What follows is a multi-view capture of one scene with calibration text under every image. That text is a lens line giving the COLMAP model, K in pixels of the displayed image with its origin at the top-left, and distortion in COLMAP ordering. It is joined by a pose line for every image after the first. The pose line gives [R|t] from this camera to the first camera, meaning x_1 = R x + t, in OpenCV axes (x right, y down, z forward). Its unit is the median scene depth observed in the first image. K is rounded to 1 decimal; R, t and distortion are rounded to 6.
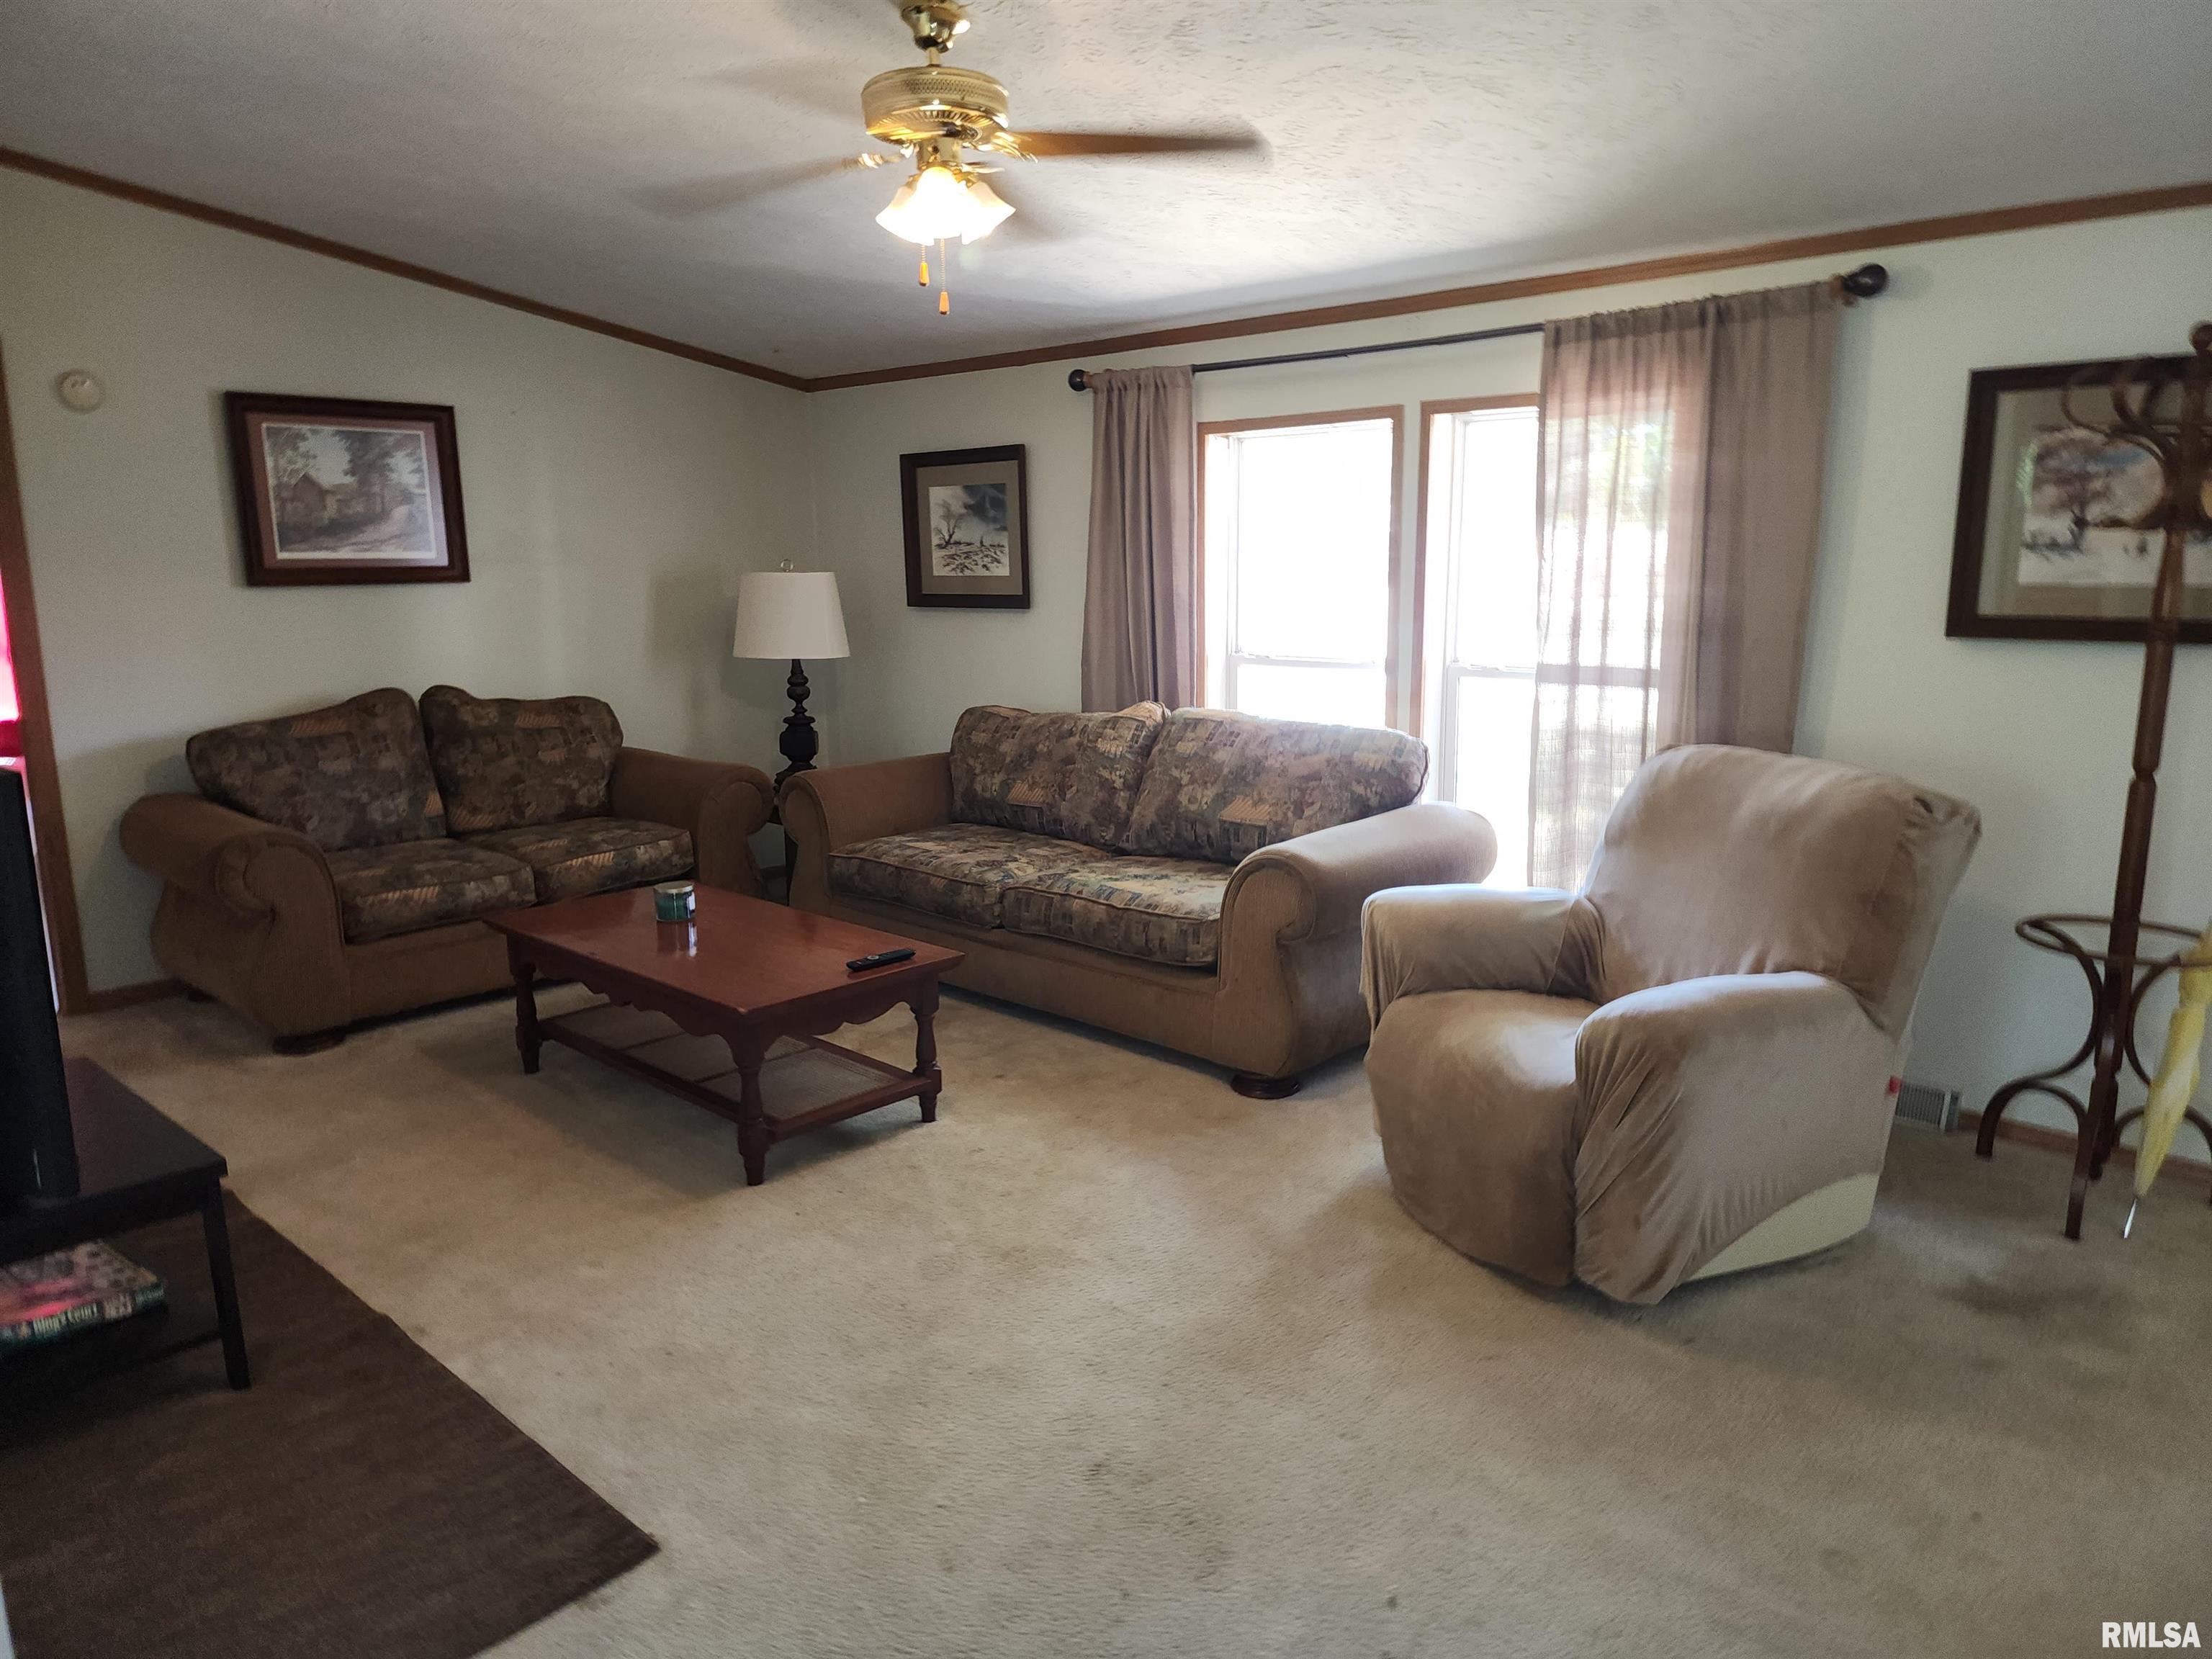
lens RADIAL K [[1474.2, 0, 1107.0], [0, 1474.2, 838.7], [0, 0, 1]] dist [0.077986, -0.069252]
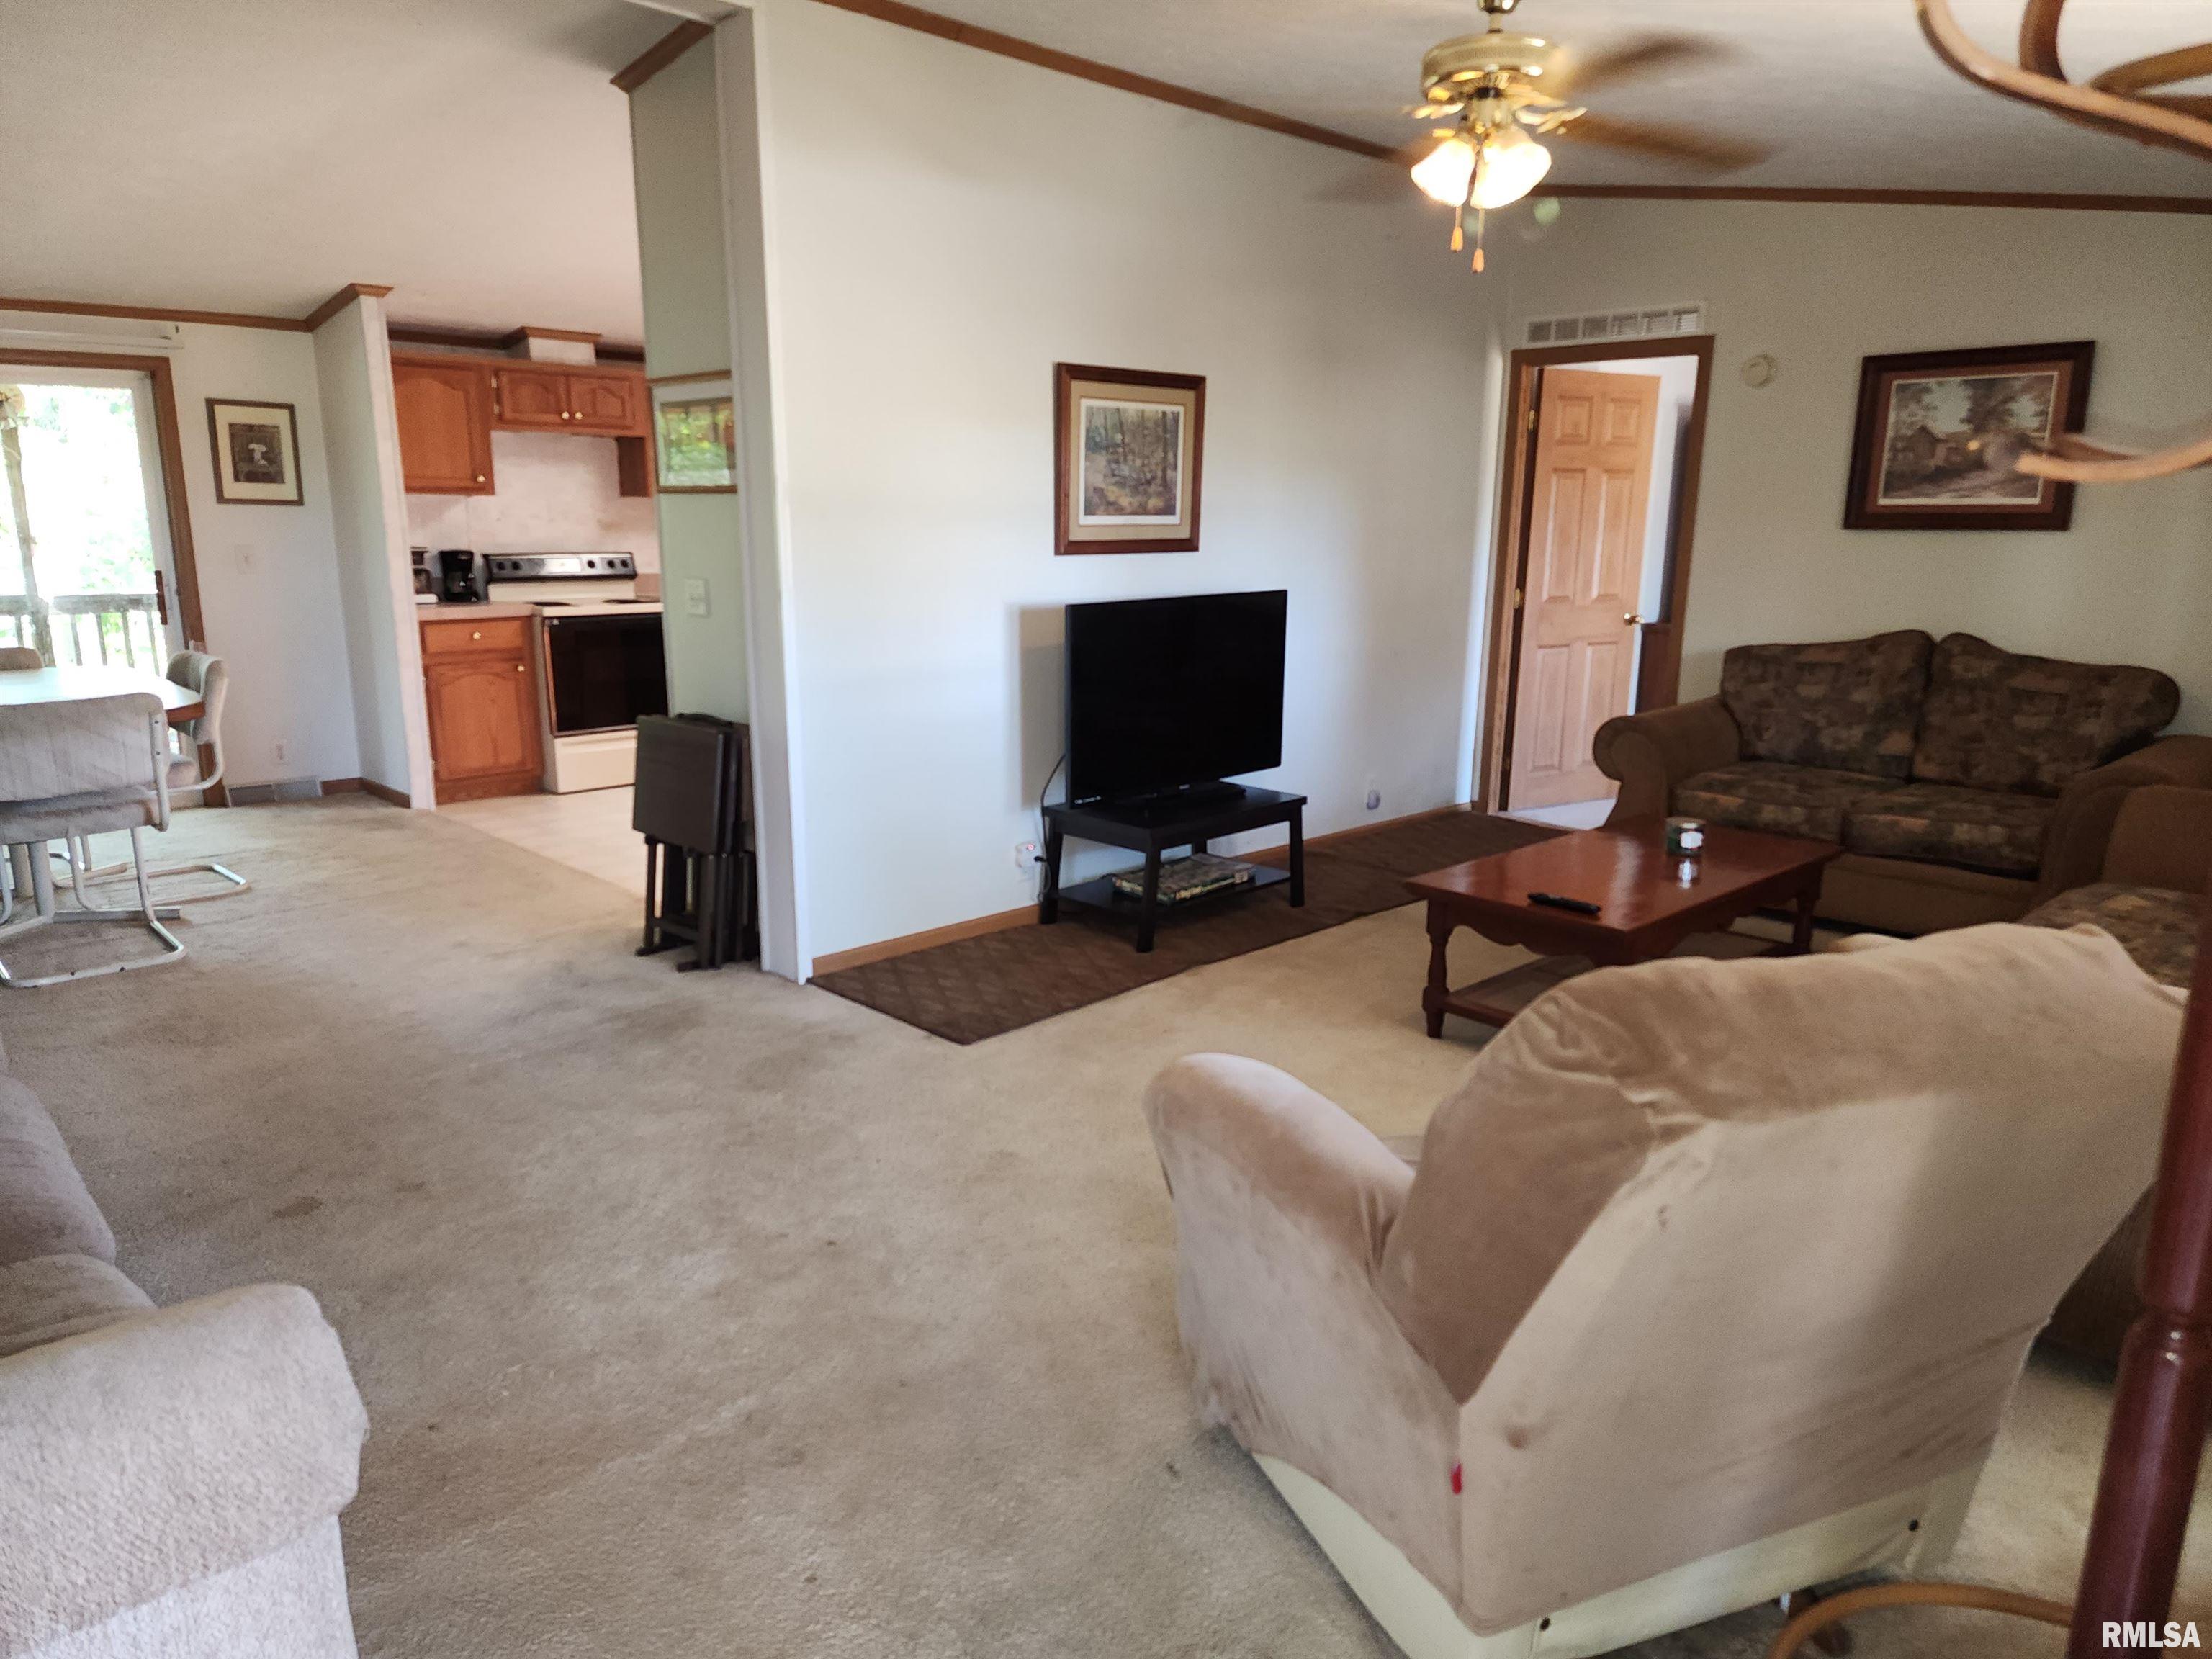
lens RADIAL K [[1474.2, 0, 1107.0], [0, 1474.2, 838.7], [0, 0, 1]] dist [0.077986, -0.069252]
pose [[-0.047843, 0.230394, -0.971921, 0.610987], [-0.198184, 0.951500, 0.235309, -0.099089], [0.978996, 0.203877, 0.000138, 0.491574]]
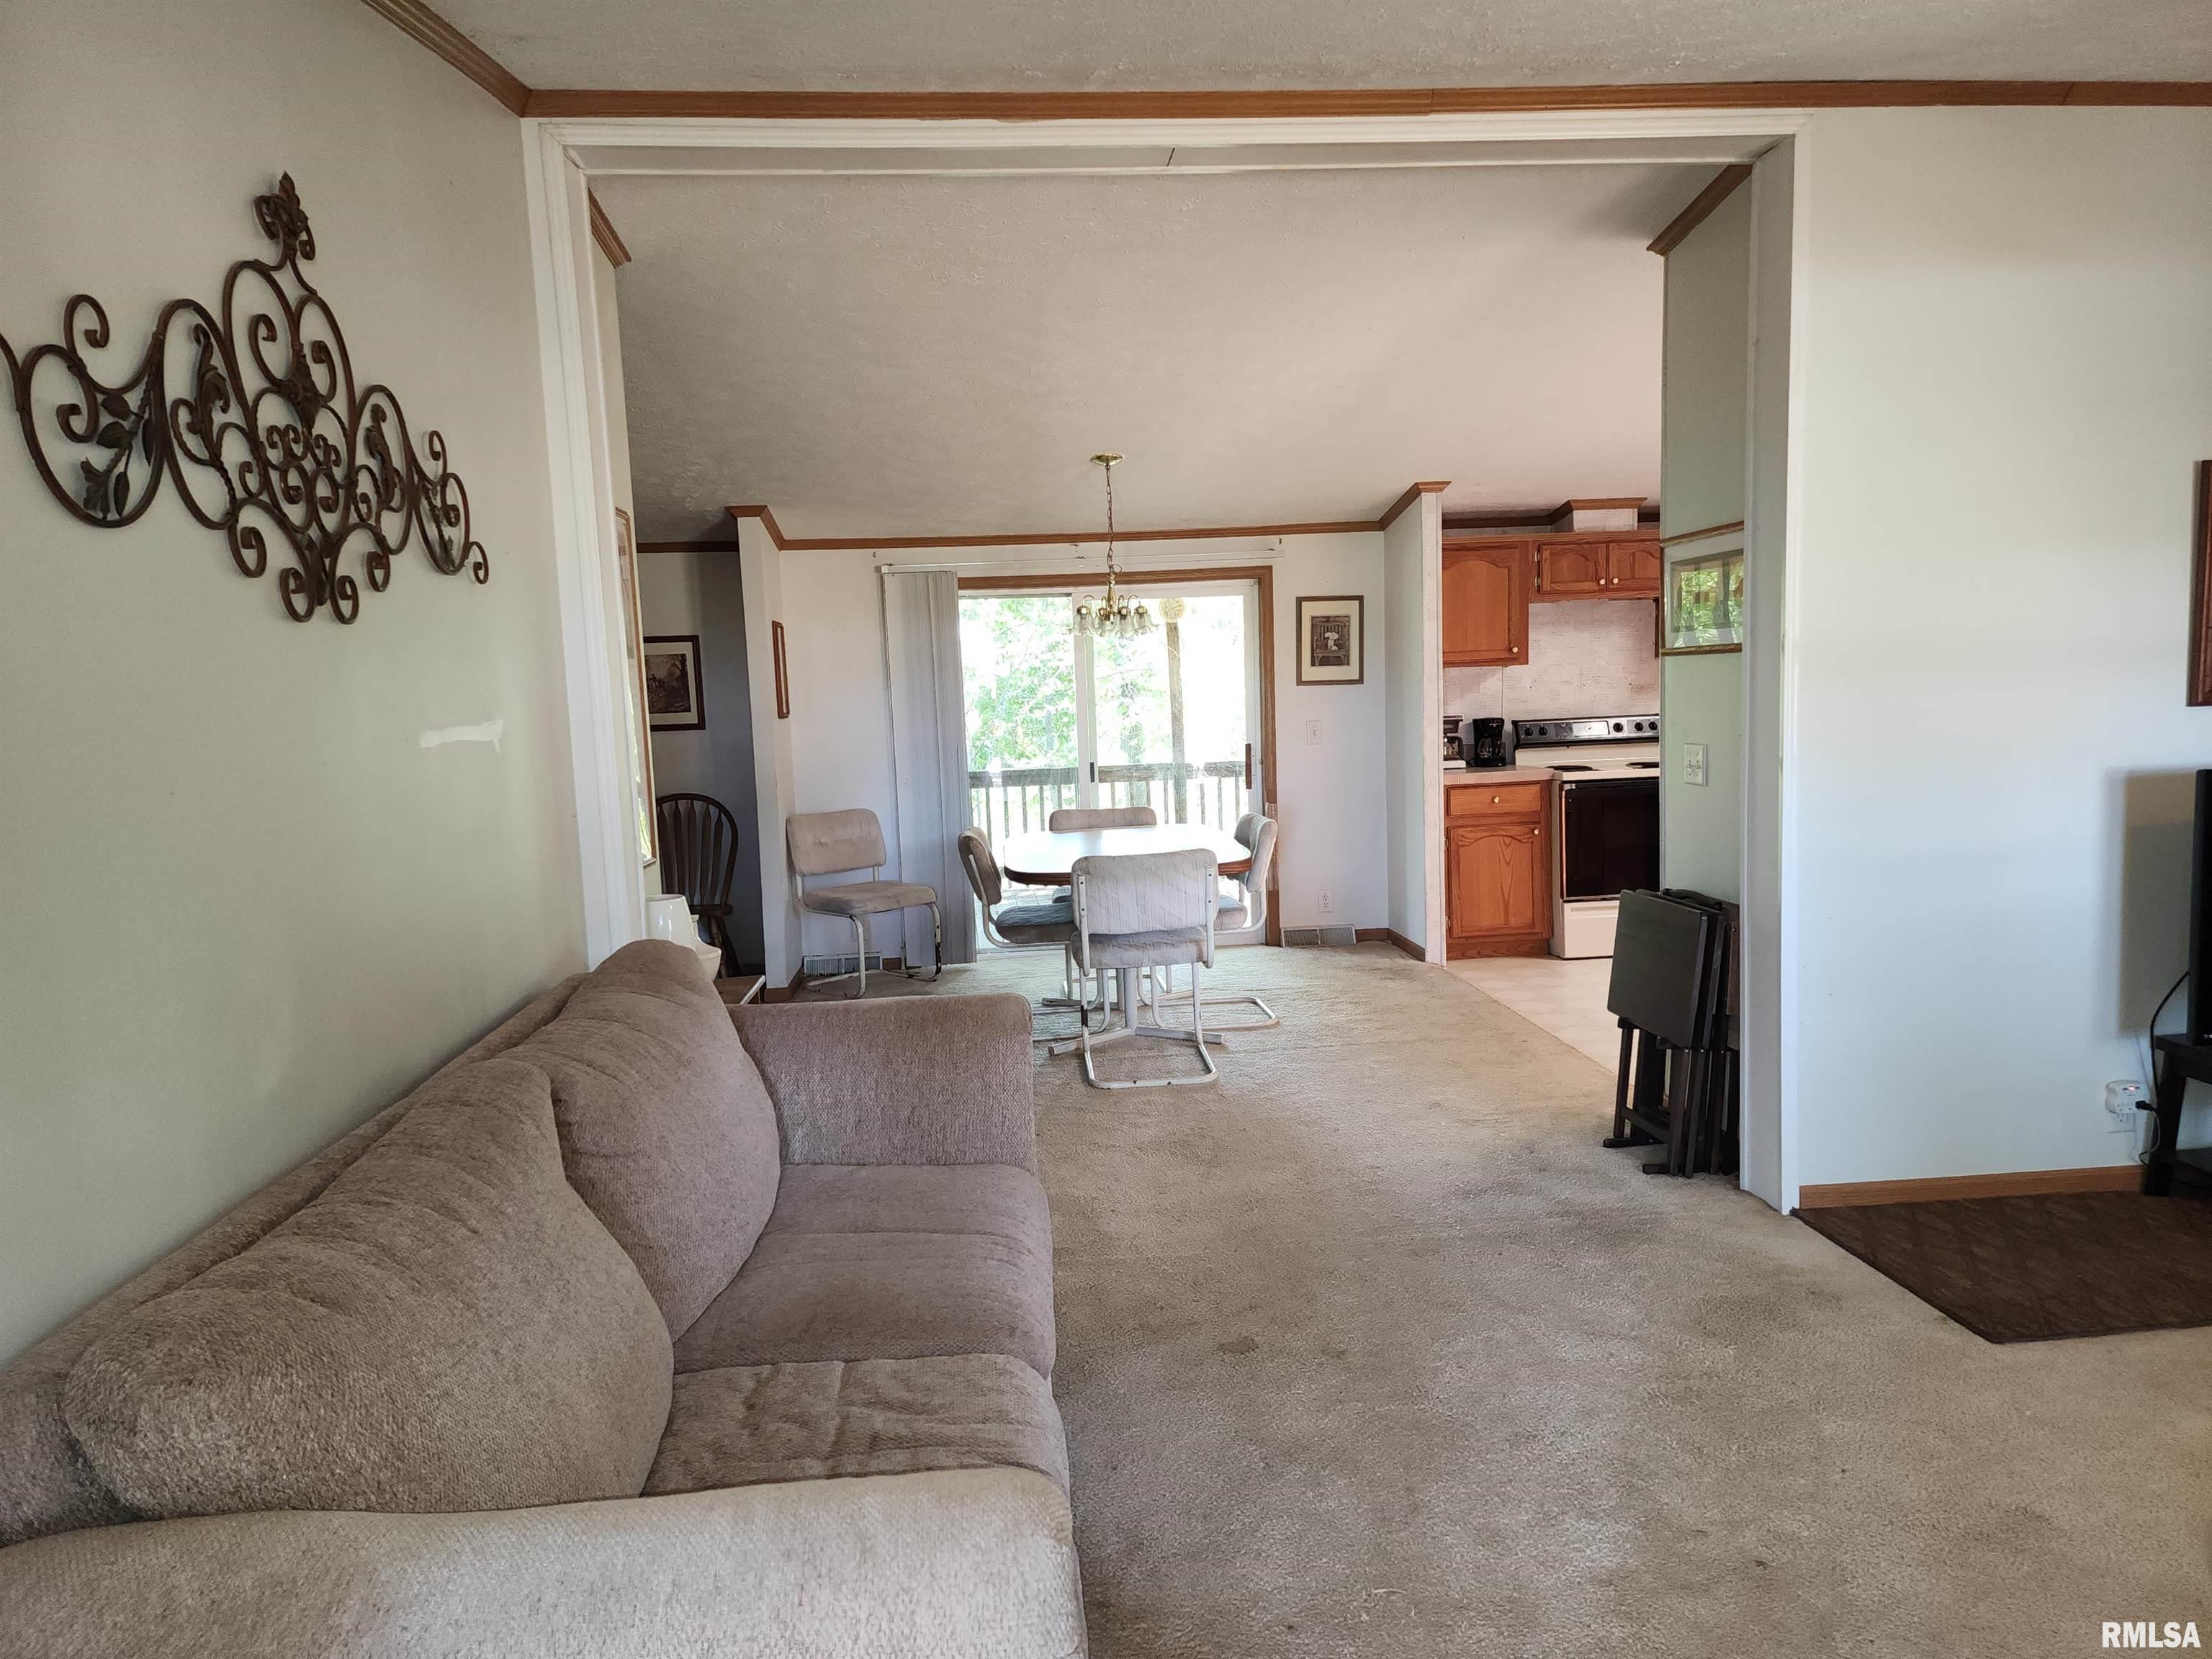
lens RADIAL K [[1474.2, 0, 1107.0], [0, 1474.2, 838.7], [0, 0, 1]] dist [0.077986, -0.069252]
pose [[-0.670972, 0.117463, -0.732119, 0.543567], [-0.094992, 0.965619, 0.241984, -0.107839], [0.735373, 0.231910, -0.636745, 0.517556]]
